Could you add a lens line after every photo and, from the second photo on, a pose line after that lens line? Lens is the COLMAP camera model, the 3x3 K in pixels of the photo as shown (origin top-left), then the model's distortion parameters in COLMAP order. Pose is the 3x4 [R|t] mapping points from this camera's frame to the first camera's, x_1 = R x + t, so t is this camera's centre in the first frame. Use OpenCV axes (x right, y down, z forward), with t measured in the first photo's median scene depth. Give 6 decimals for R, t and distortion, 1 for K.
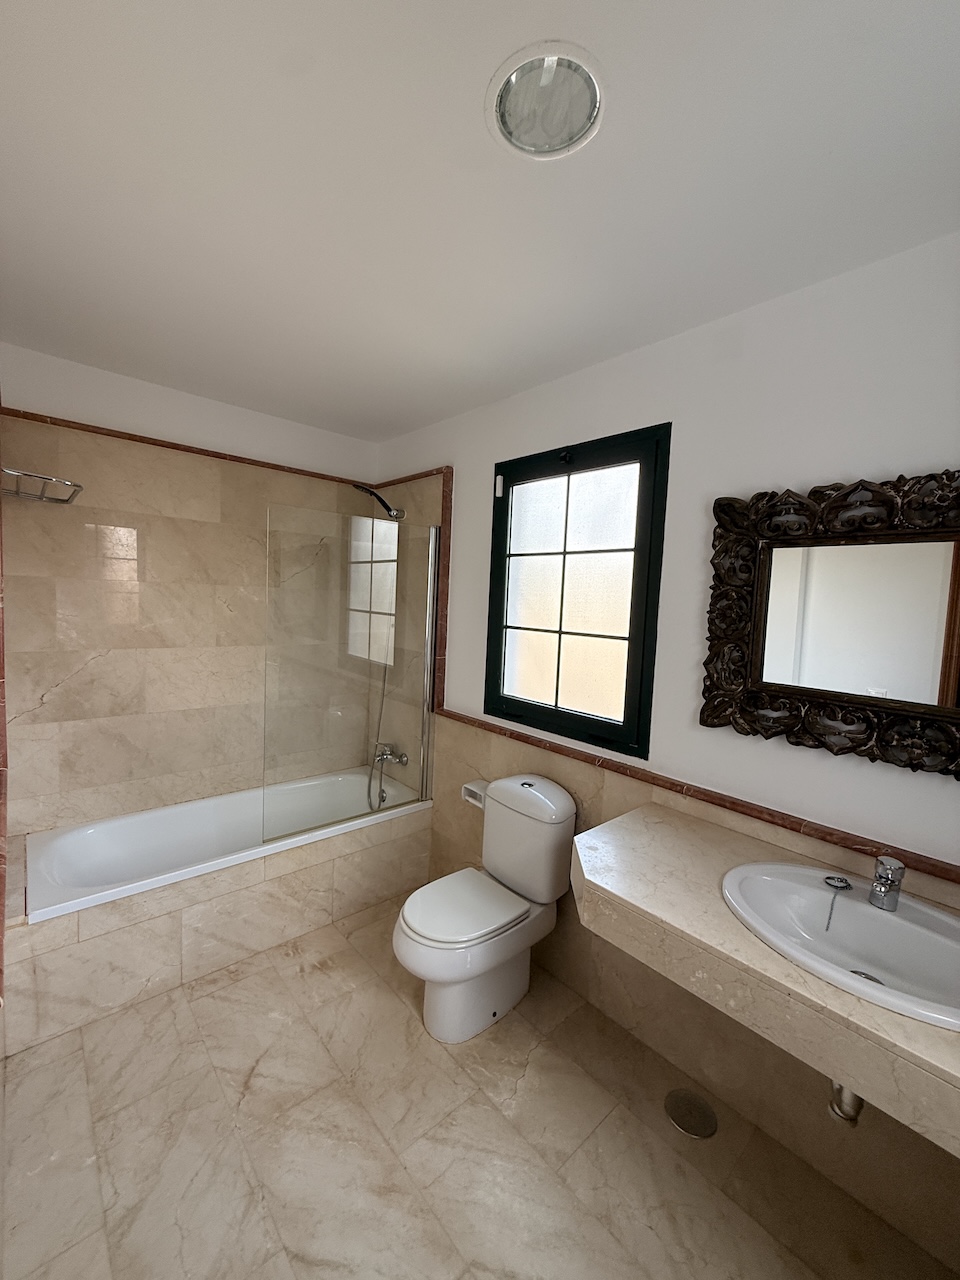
lens RADIAL K [[510.5, 0, 479.9], [0, 510.5, 642.8], [0, 0, 1]] dist [-0.000381, 0.000499]
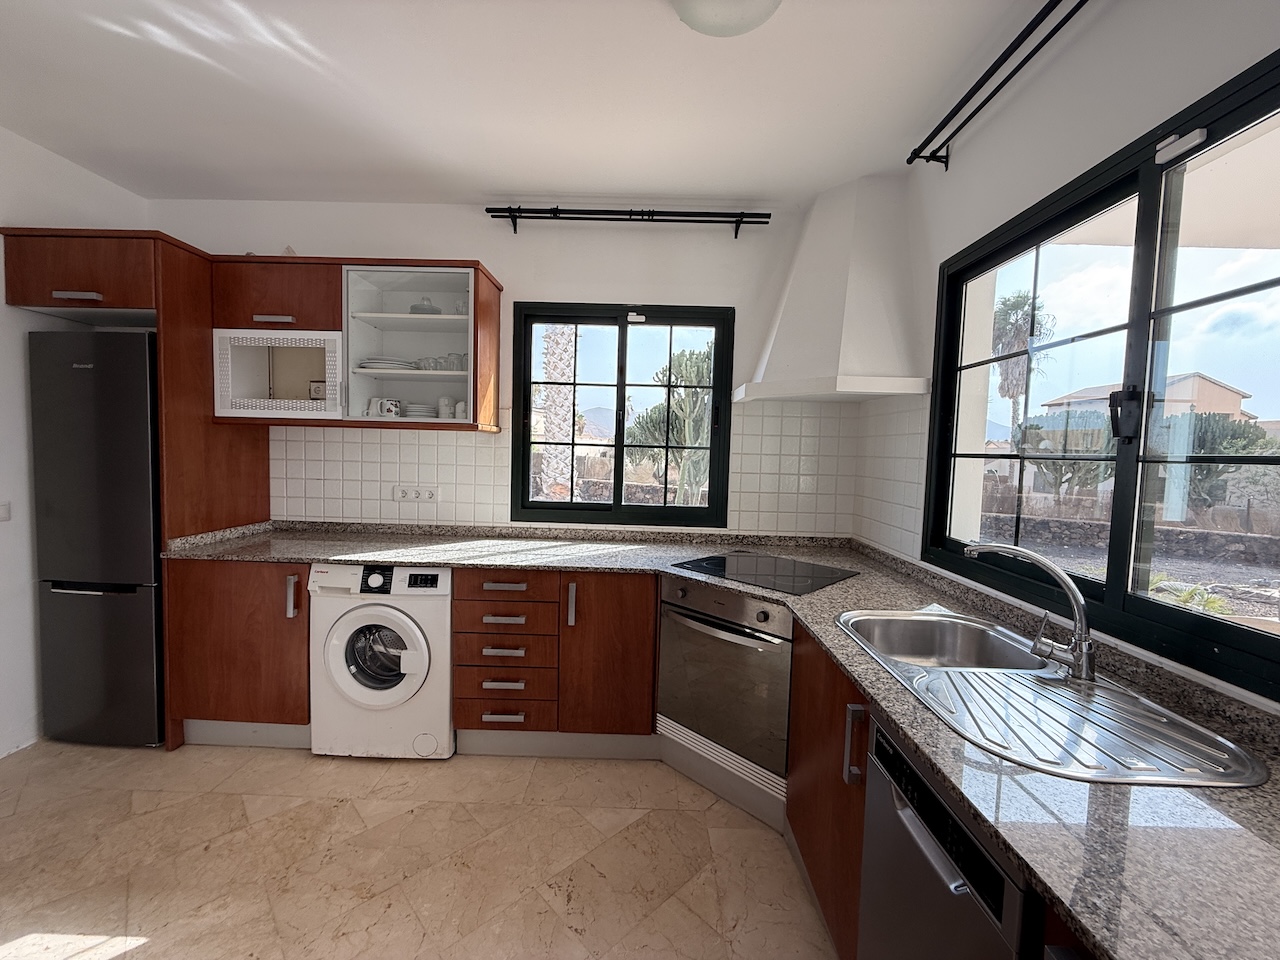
lens RADIAL K [[510.5, 0, 632.2], [0, 510.5, 479.6], [0, 0, 1]] dist [-0.000381, 0.000499]
pose [[0.684778, -0.070120, 0.725370, -0.839909], [0.063915, 0.997303, 0.036069, 0.013585], [-0.725943, 0.021663, 0.687413, 0.135831]]
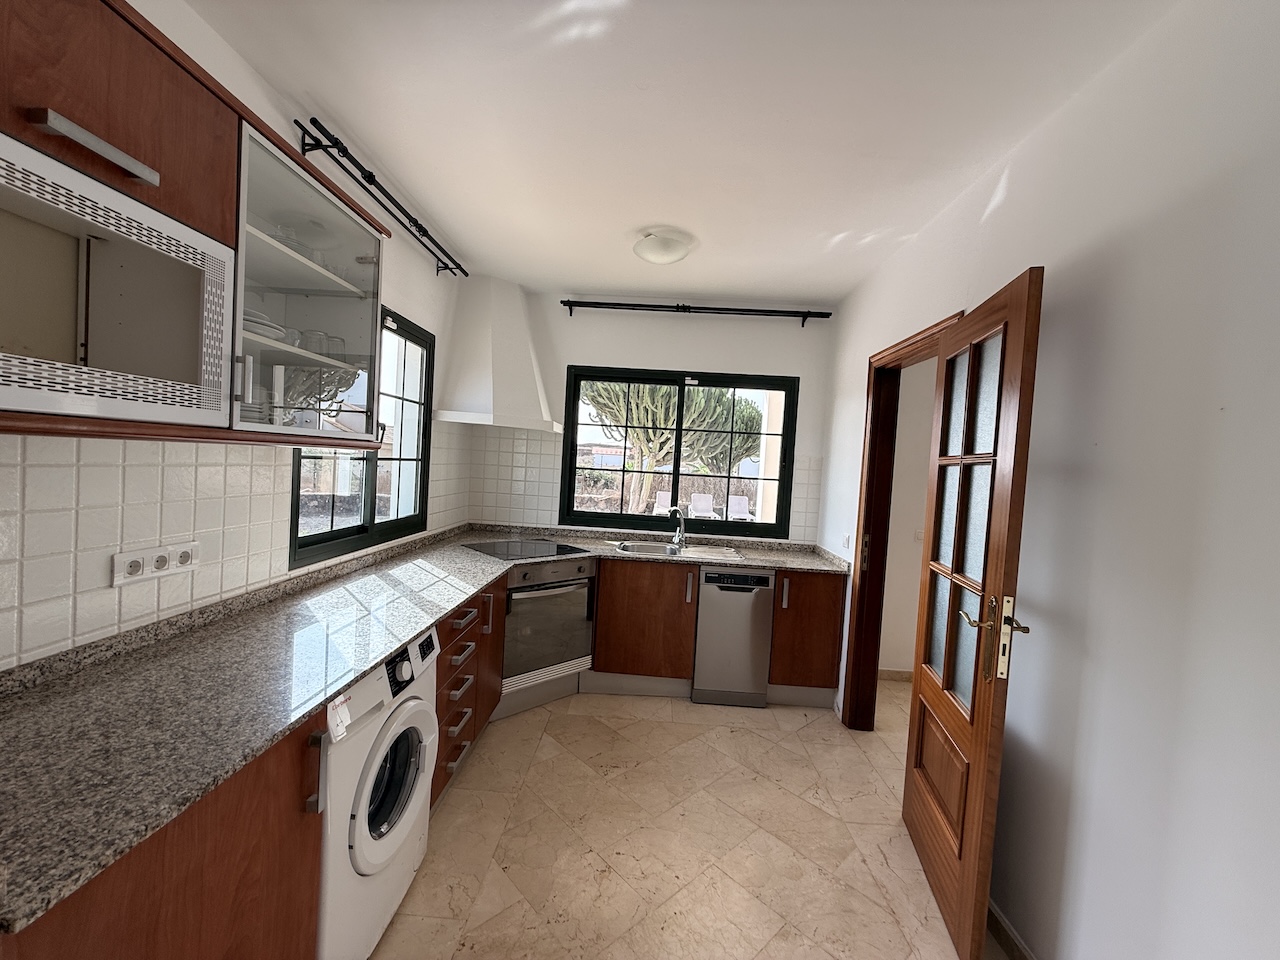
lens RADIAL K [[510.5, 0, 638.1], [0, 510.5, 480.4], [0, 0, 1]] dist [-0.000381, 0.000499]
pose [[-0.716830, -0.114207, 0.687831, -1.171865], [-0.037019, 0.991336, 0.126022, -0.153600], [-0.696264, 0.064874, -0.714848, 1.503592]]
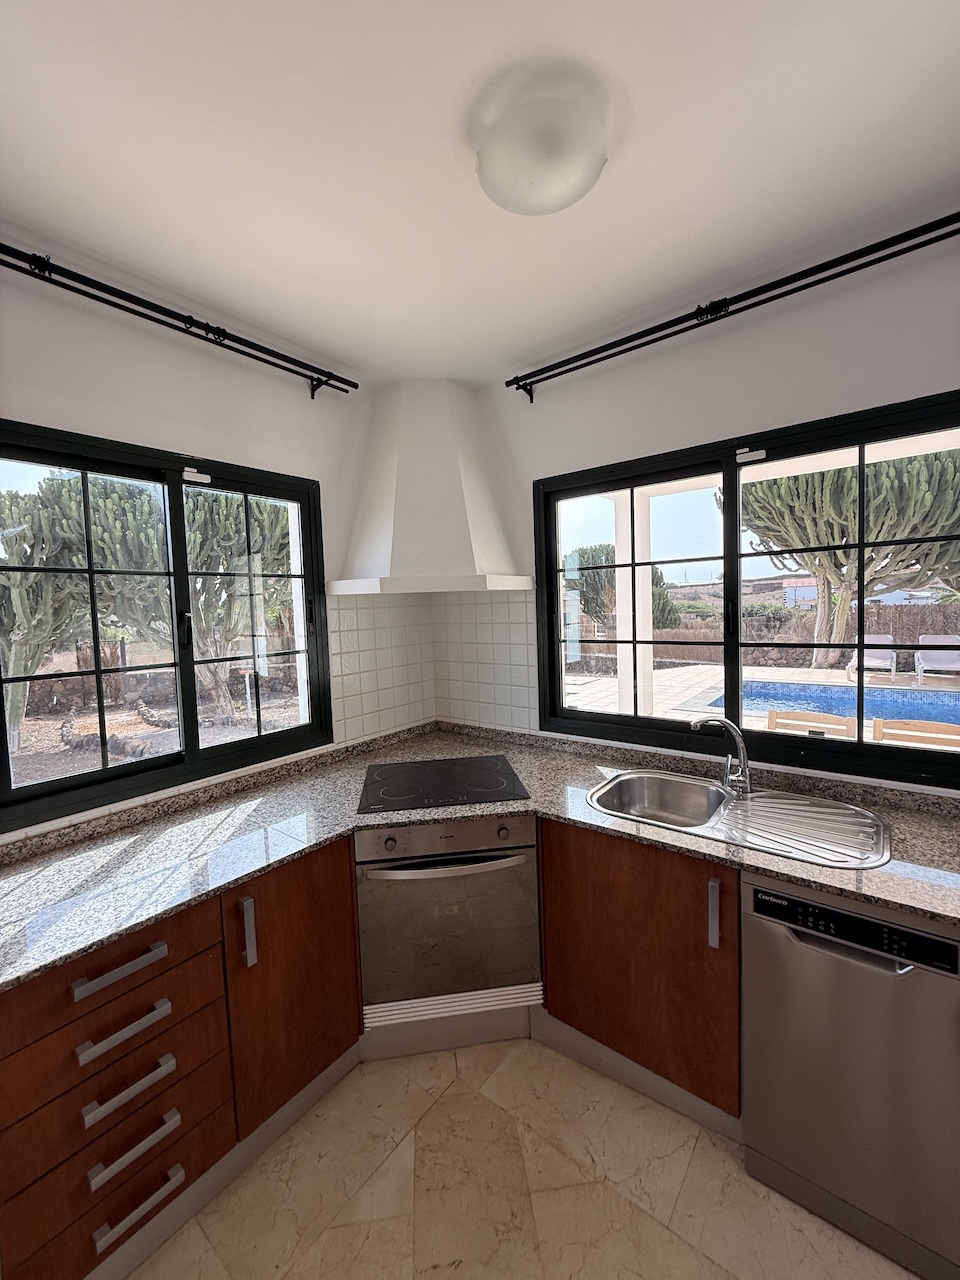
lens RADIAL K [[510.5, 0, 479.9], [0, 510.5, 635.8], [0, 0, 1]] dist [-0.000381, 0.000499]
pose [[-0.171375, -0.099627, 0.980156, -0.847482], [0.109454, 0.986790, 0.119439, -0.127071], [-0.979107, 0.127751, -0.158206, 0.706661]]
